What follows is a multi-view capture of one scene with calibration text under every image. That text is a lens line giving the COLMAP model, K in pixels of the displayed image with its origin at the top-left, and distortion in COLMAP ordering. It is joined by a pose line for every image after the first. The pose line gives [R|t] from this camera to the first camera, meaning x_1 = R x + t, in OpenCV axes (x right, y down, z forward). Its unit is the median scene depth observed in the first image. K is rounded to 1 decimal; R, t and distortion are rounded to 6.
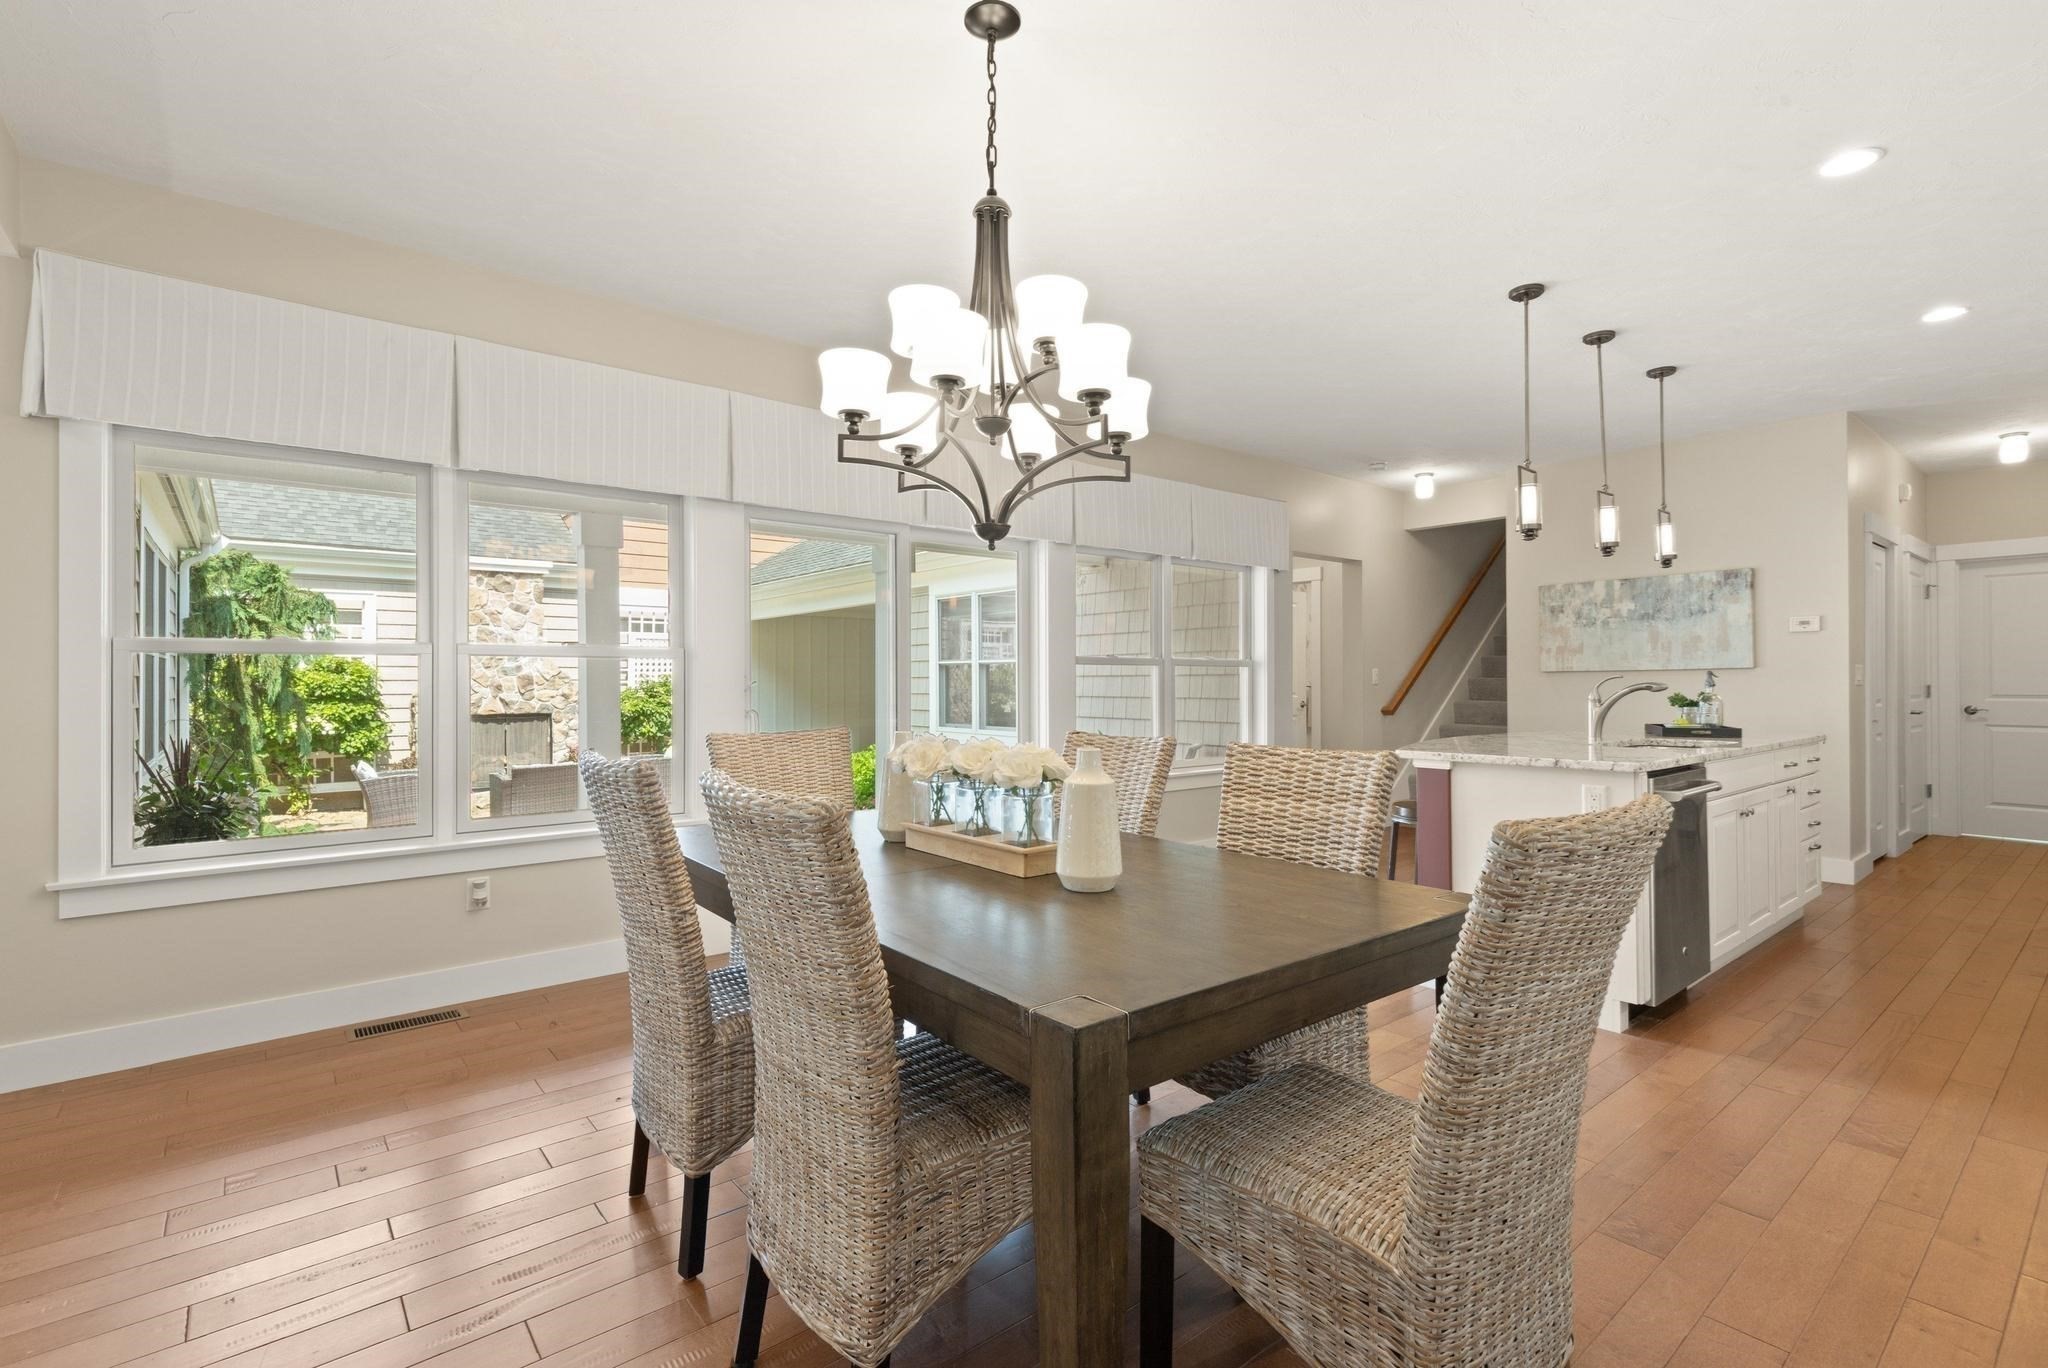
lens RADIAL K [[939.0, 0, 1037.7], [0, 939.0, 678.8], [0, 0, 1]] dist [0.010520, -0.000036]
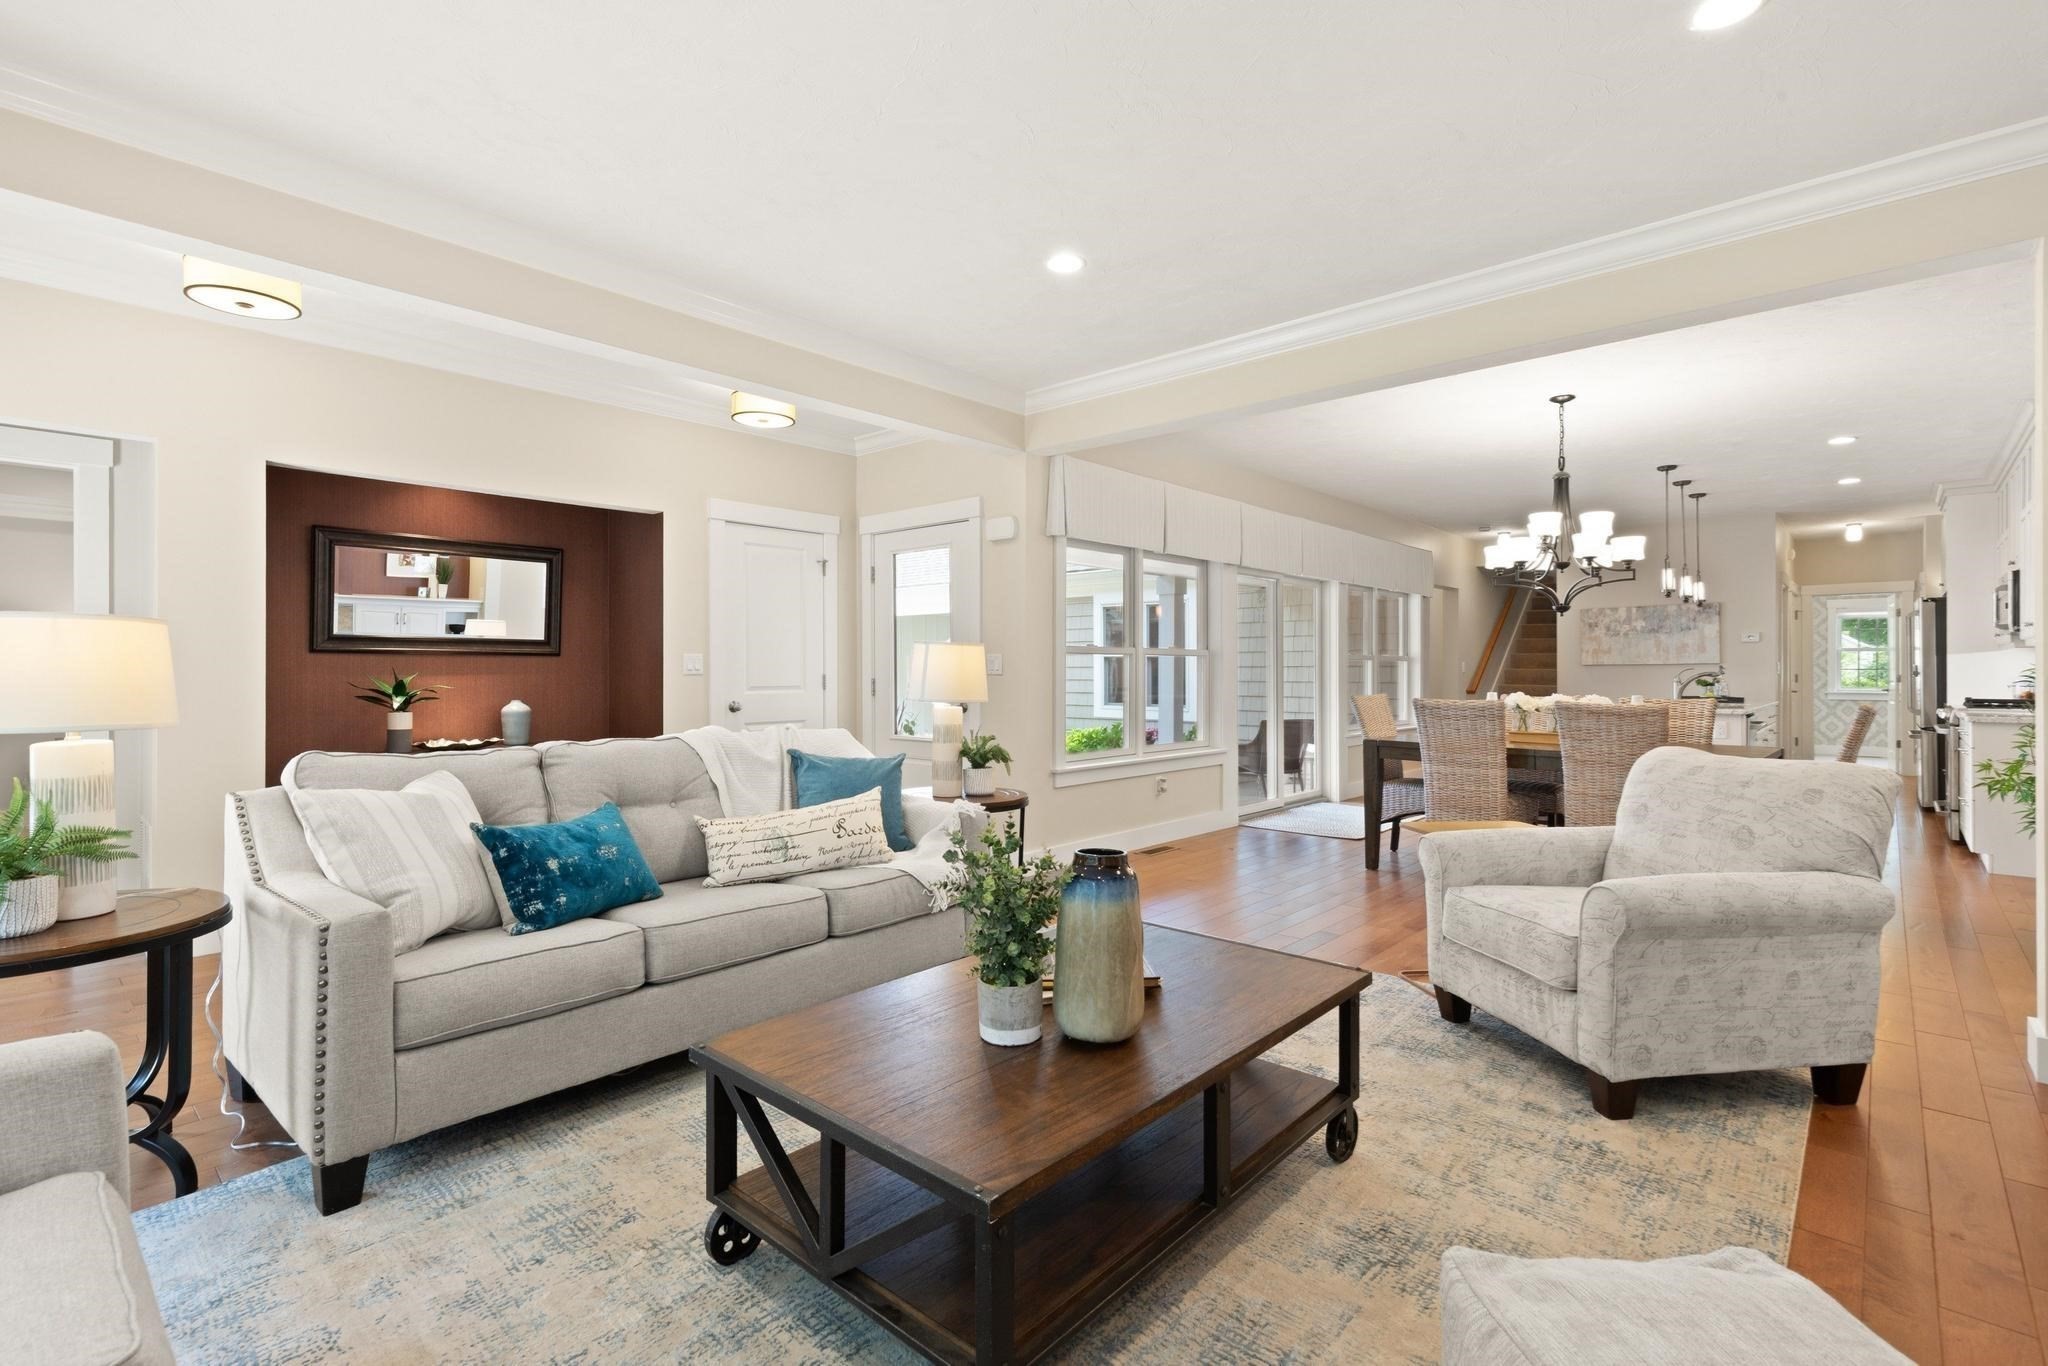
lens RADIAL K [[939.0, 0, 1037.7], [0, 939.0, 677.8], [0, 0, 1]] dist [0.010520, -0.000036]
pose [[0.989539, 0.001930, 0.144249, -0.627118], [-0.003491, 0.999938, 0.010572, 0.000381], [-0.144220, -0.010965, 0.989485, -0.439369]]
